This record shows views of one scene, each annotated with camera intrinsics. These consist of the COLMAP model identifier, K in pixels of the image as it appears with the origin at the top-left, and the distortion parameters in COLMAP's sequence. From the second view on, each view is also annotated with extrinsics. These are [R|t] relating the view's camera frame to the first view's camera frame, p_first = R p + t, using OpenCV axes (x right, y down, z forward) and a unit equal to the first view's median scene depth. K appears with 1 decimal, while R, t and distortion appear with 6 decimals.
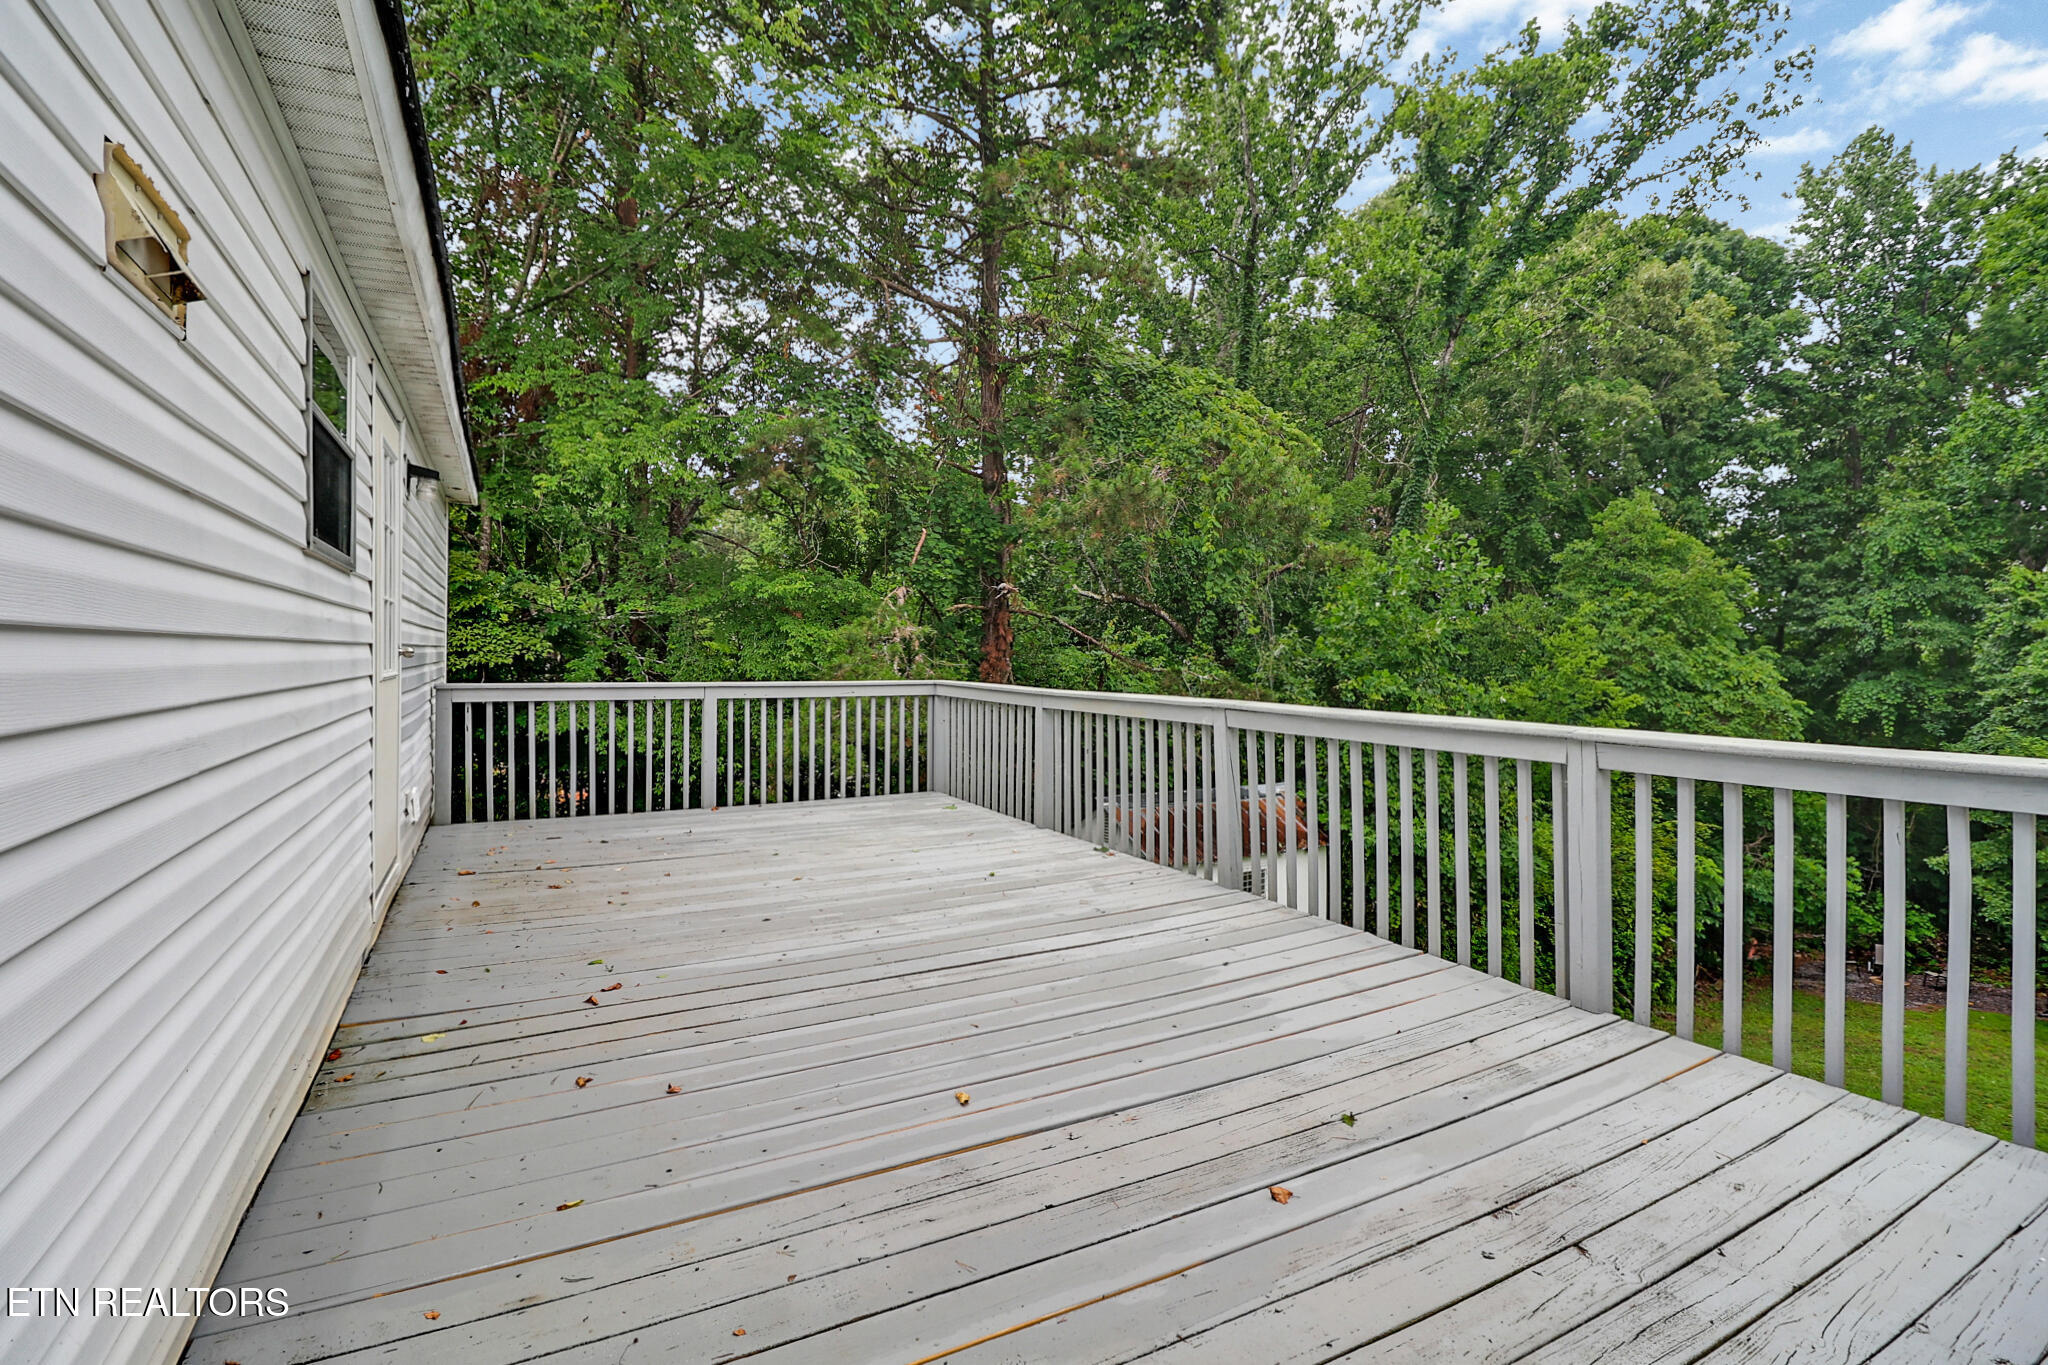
lens RADIAL K [[936.0, 0, 1003.2], [0, 936.0, 646.1], [0, 0, 1]] dist [0.008582, -0.018491]
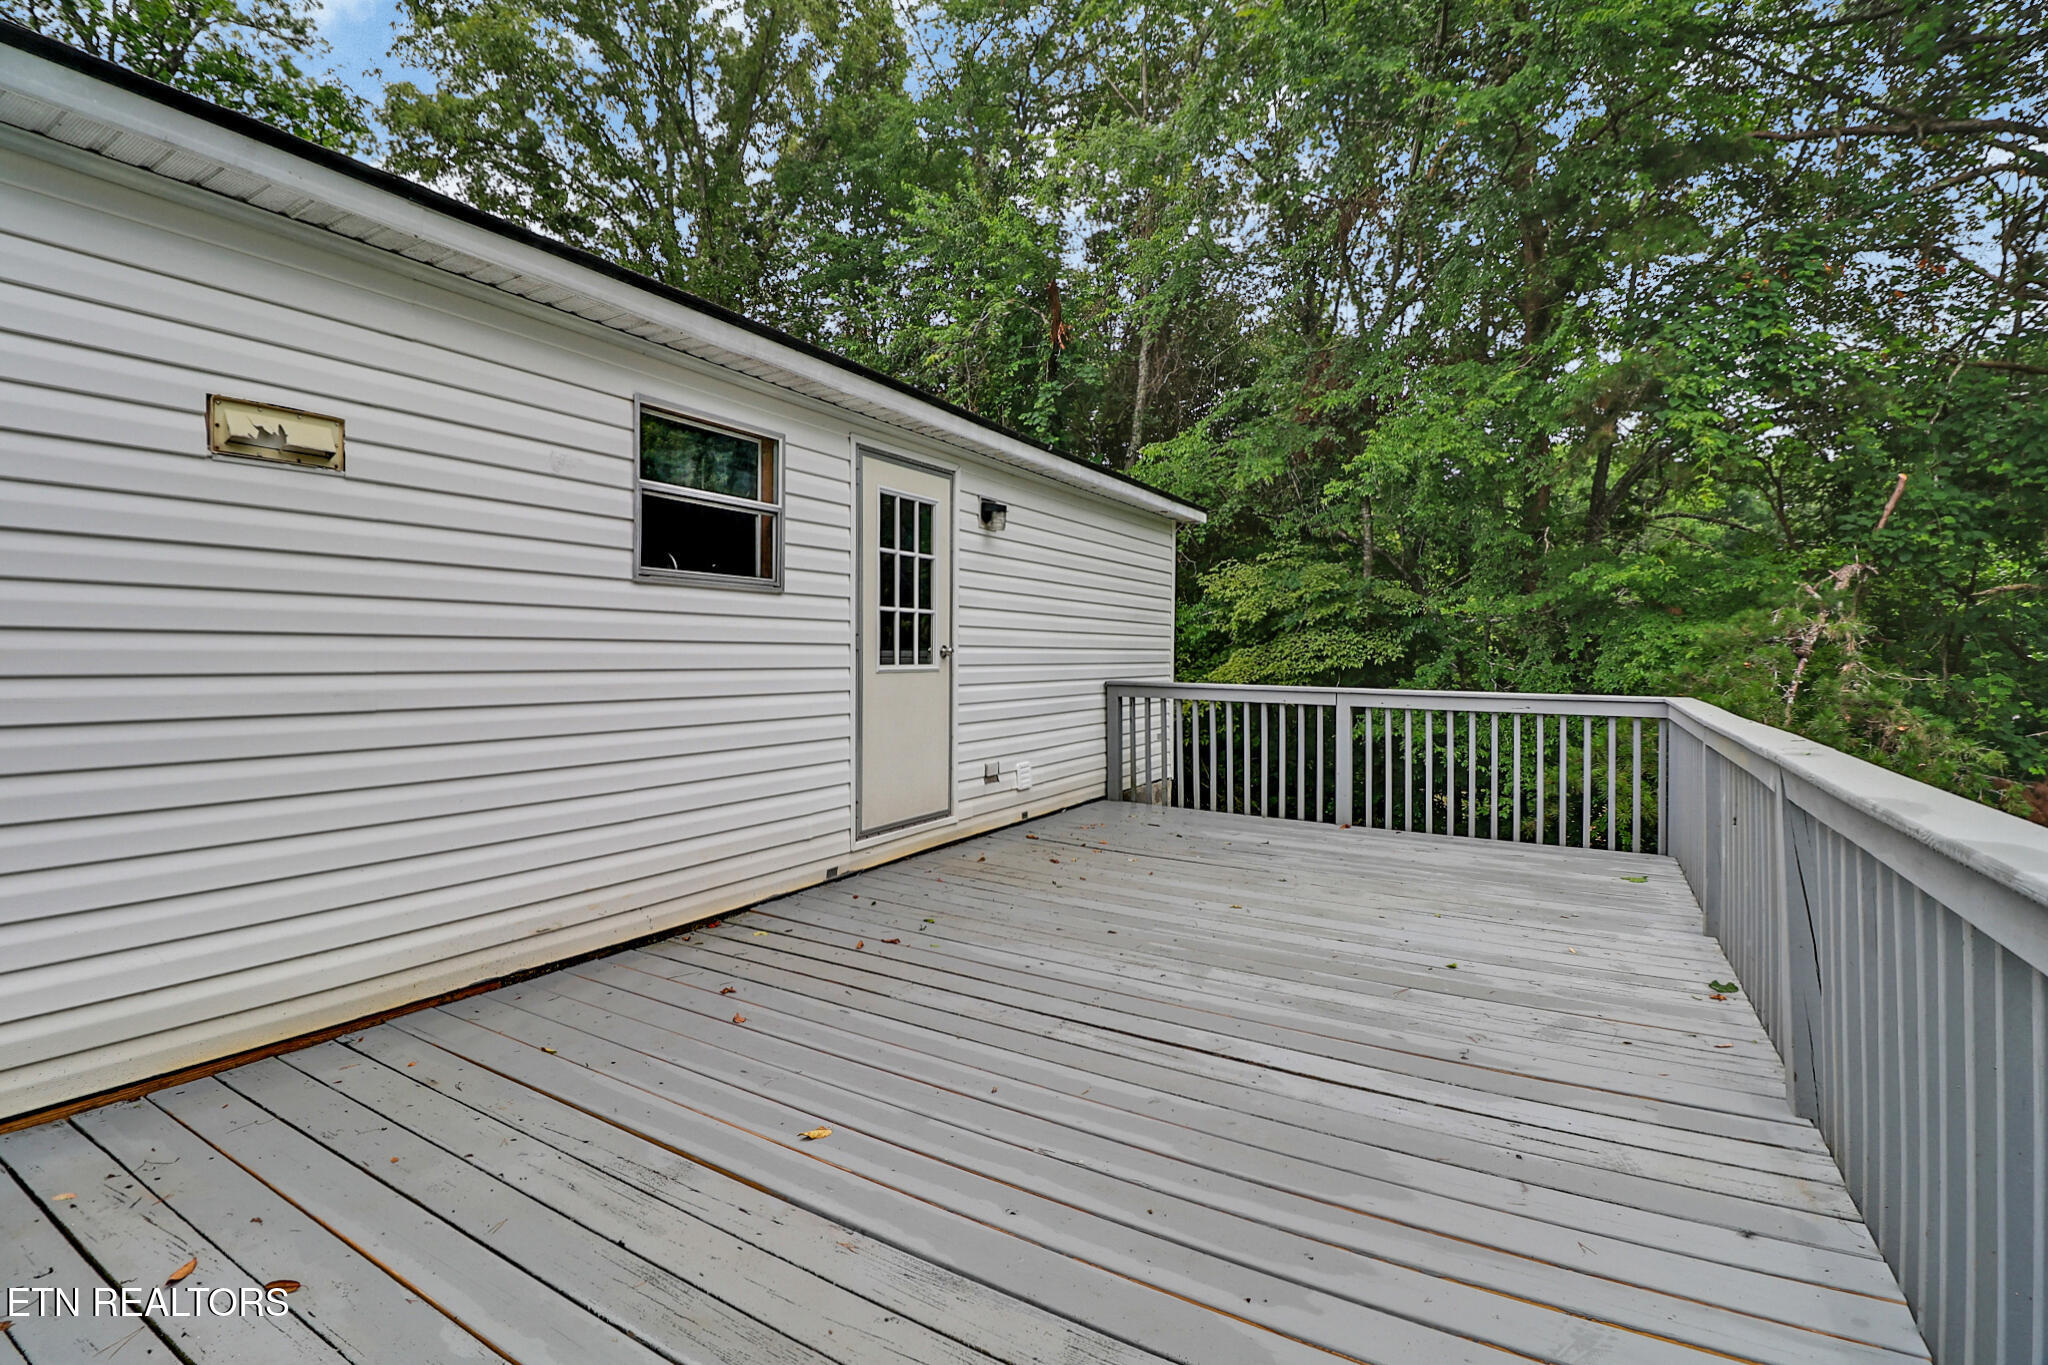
lens RADIAL K [[936.0, 0, 1003.2], [0, 936.0, 646.1], [0, 0, 1]] dist [0.008582, -0.018491]
pose [[0.521774, -0.004085, -0.853074, 0.604211], [-0.002766, 0.999975, -0.006480, 0.010379], [0.853079, 0.005741, 0.521750, 0.492816]]
